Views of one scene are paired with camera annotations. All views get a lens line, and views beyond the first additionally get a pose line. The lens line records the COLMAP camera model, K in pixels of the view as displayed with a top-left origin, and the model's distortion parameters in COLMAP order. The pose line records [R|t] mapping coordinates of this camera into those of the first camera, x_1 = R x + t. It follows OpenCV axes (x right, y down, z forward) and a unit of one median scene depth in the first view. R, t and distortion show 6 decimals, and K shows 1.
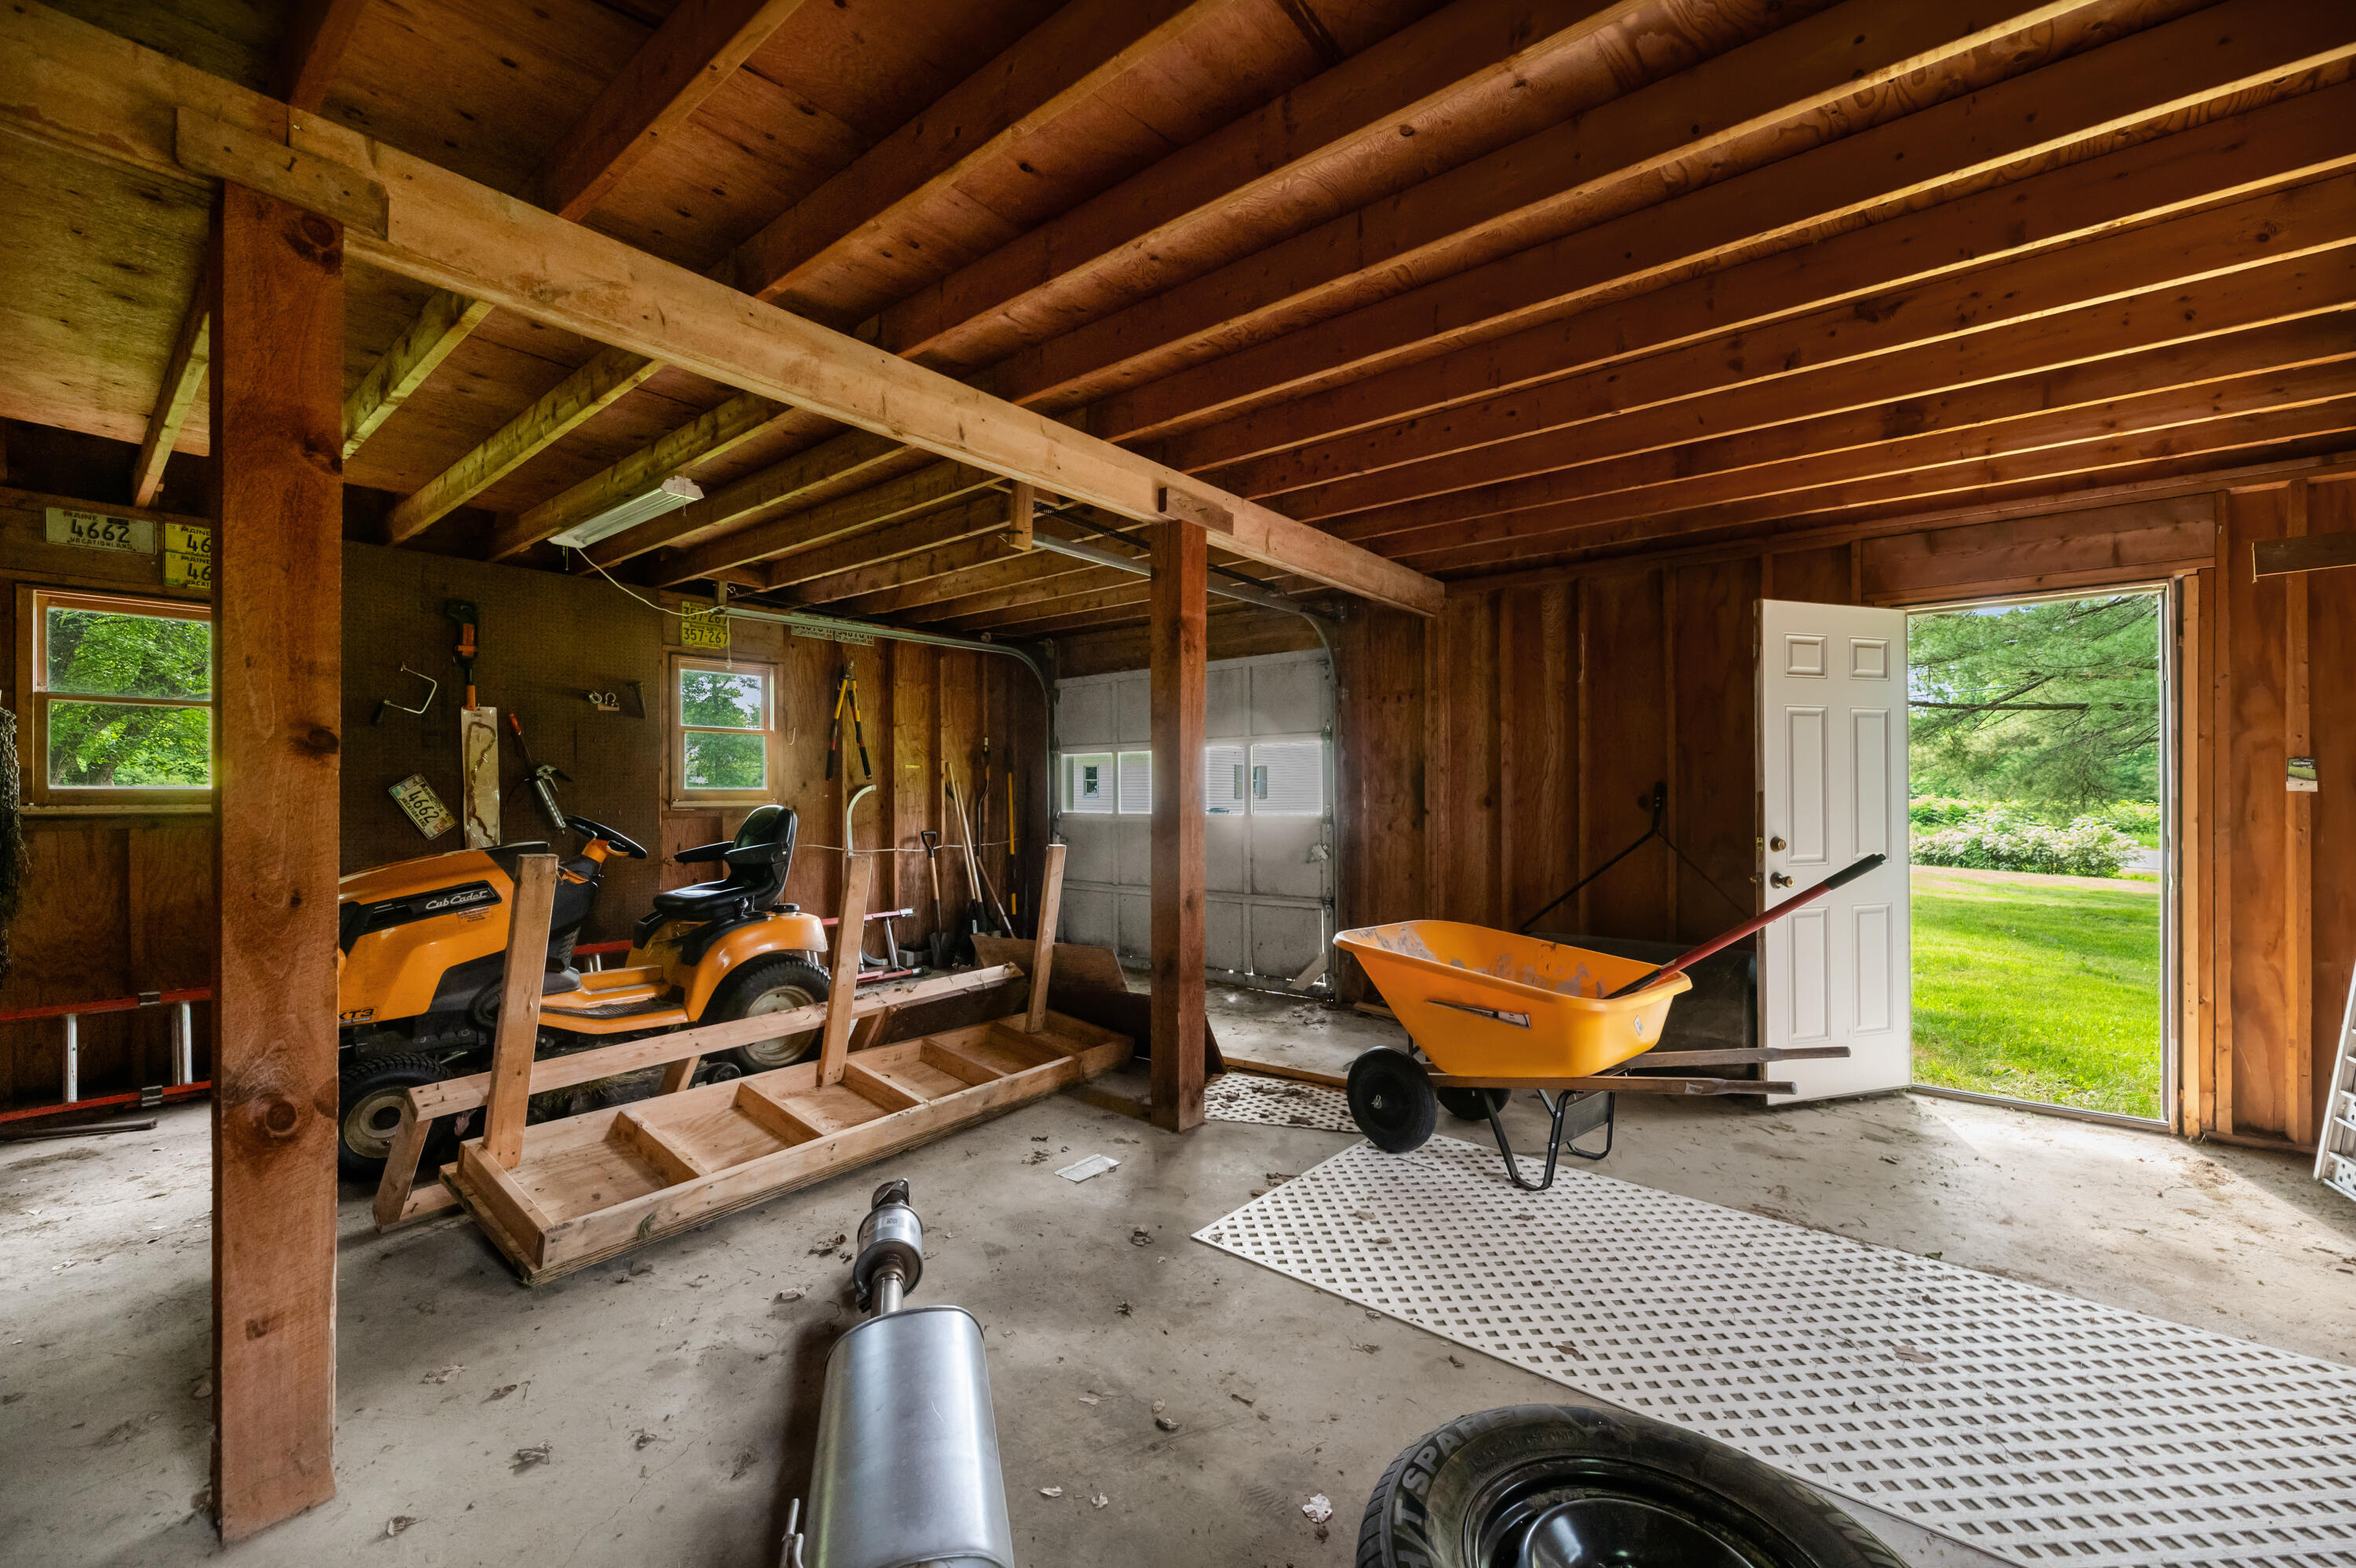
lens RADIAL K [[951.7, 0, 1170.2], [0, 951.7, 787.5], [0, 0, 1]] dist [-0.001550, 0.000376]
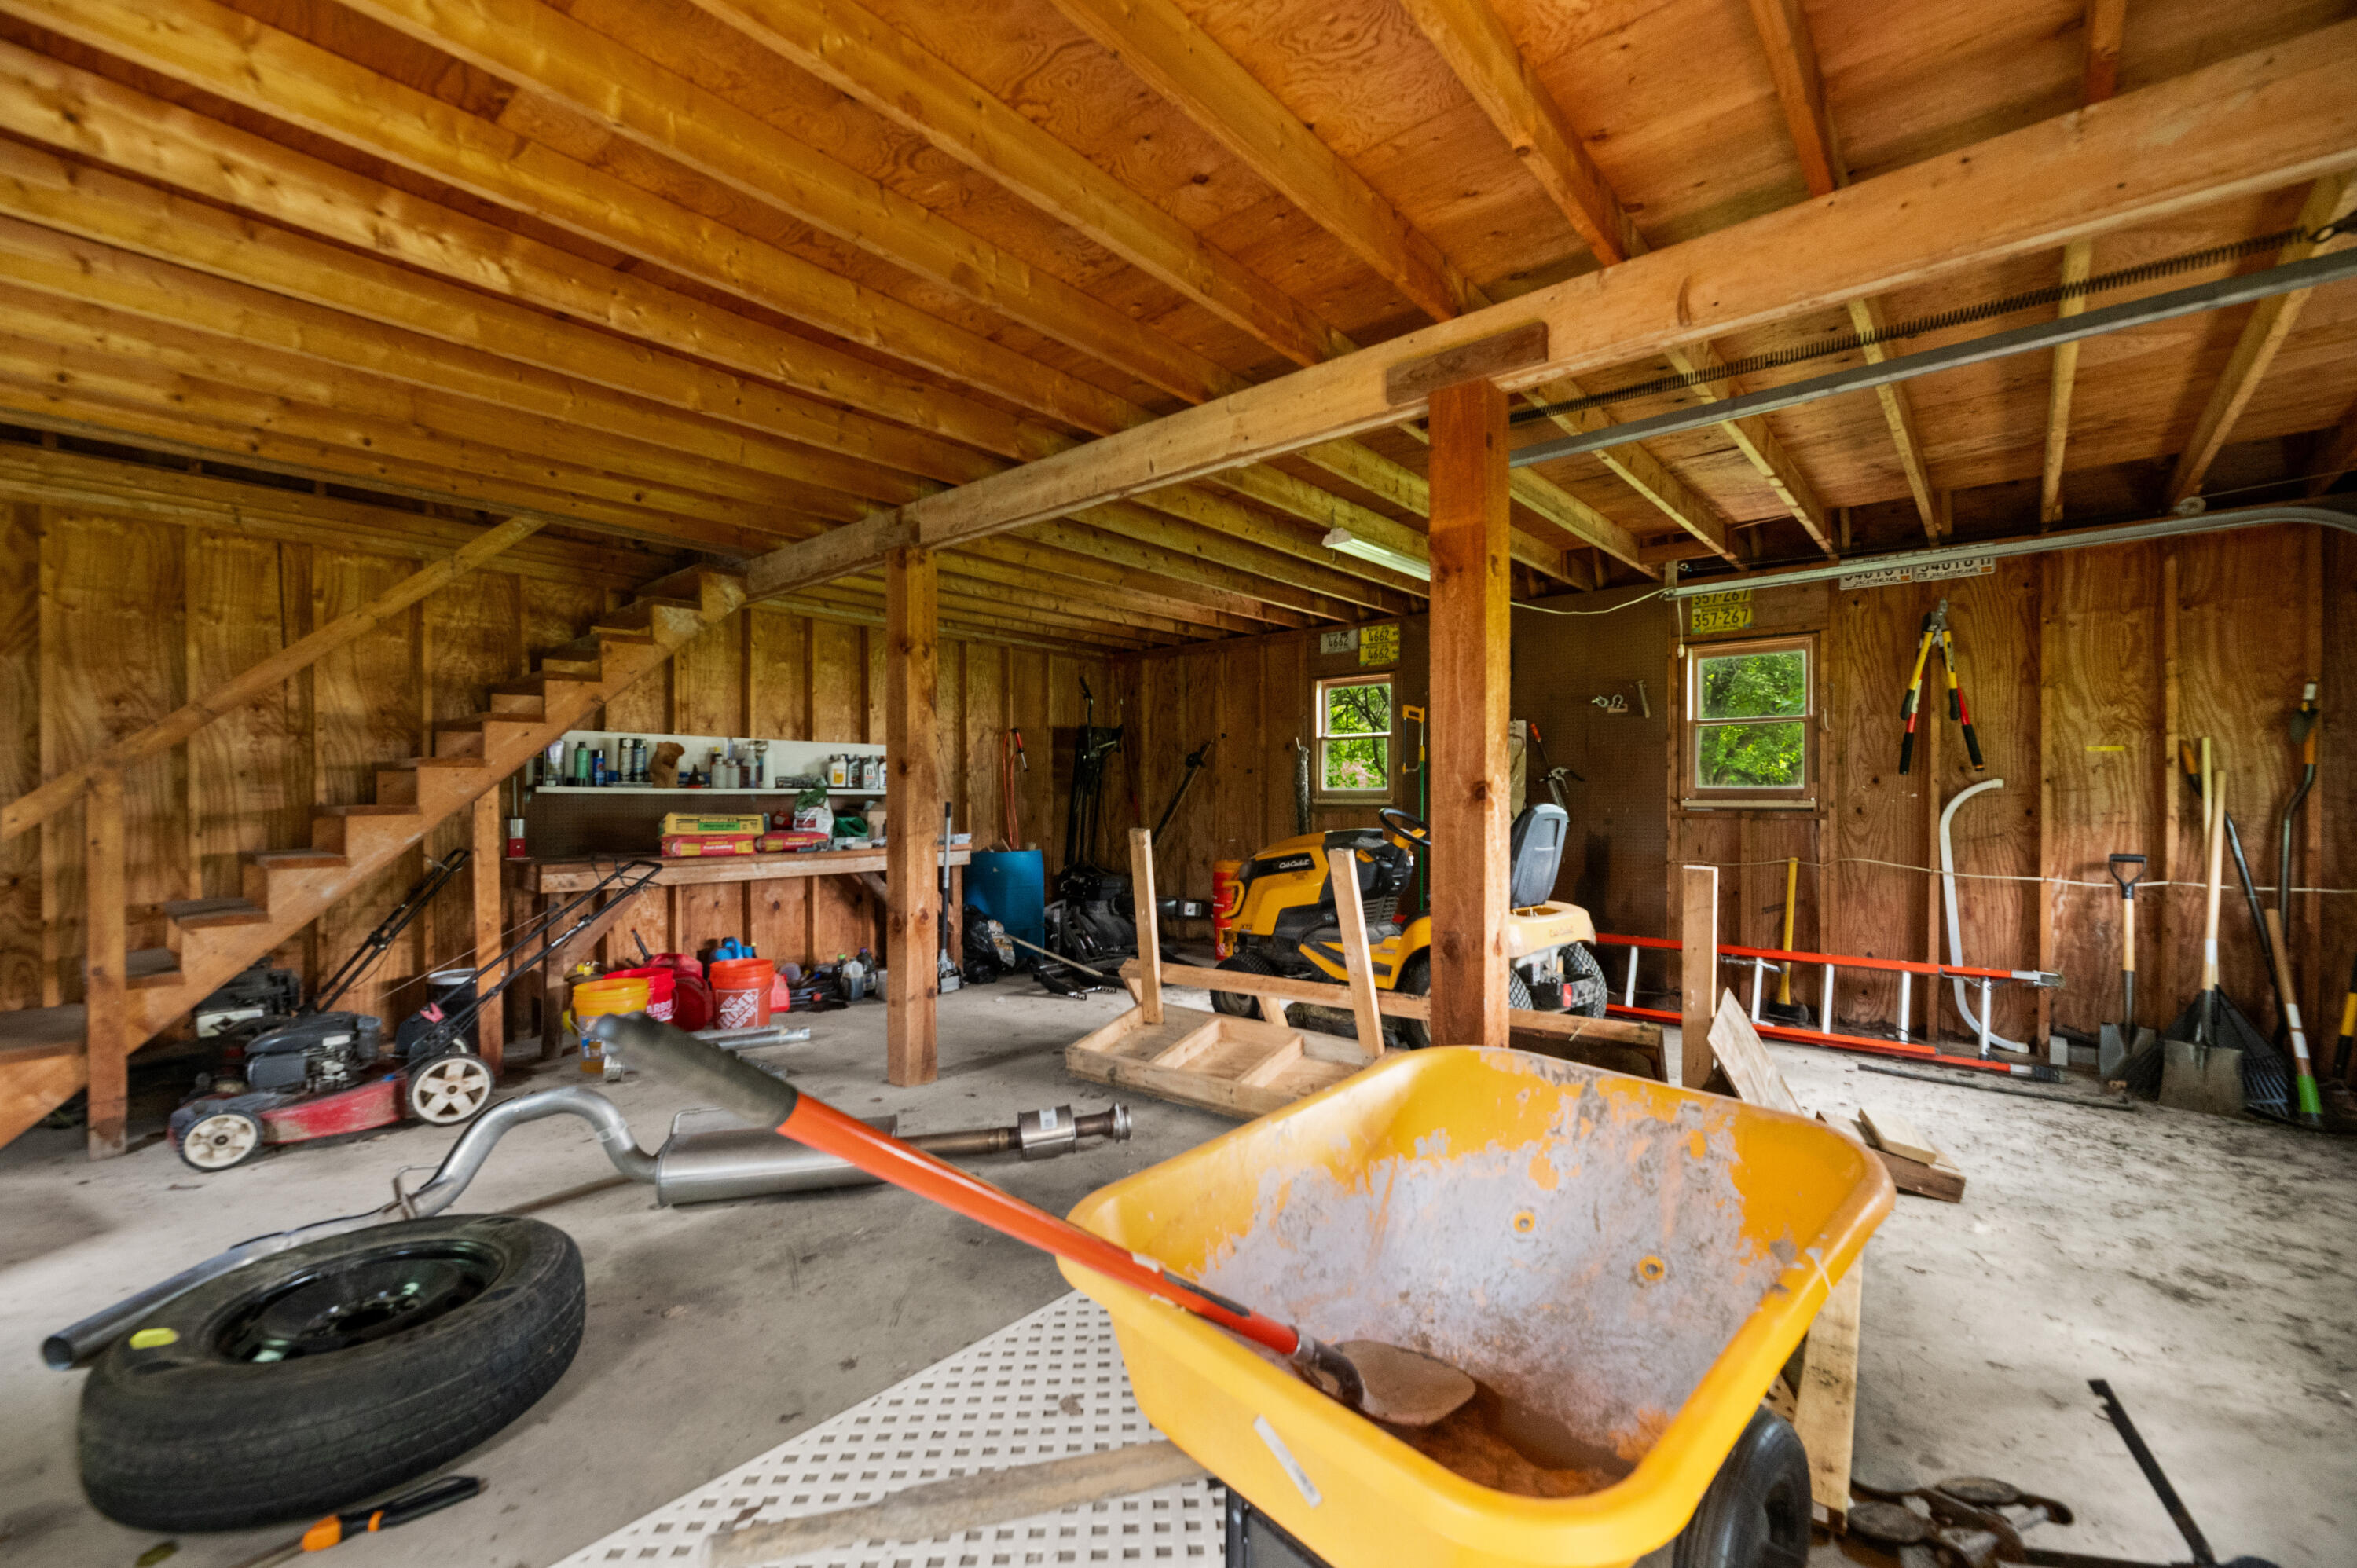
lens RADIAL K [[952.2, 0, 1170.5], [0, 952.2, 796.8], [0, 0, 1]] dist [-0.001550, 0.000376]
pose [[-0.017503, 0.003555, -0.999840, 0.388394], [0.005188, 0.999981, 0.003465, 0.004473], [0.999833, -0.005127, -0.017521, 0.449093]]
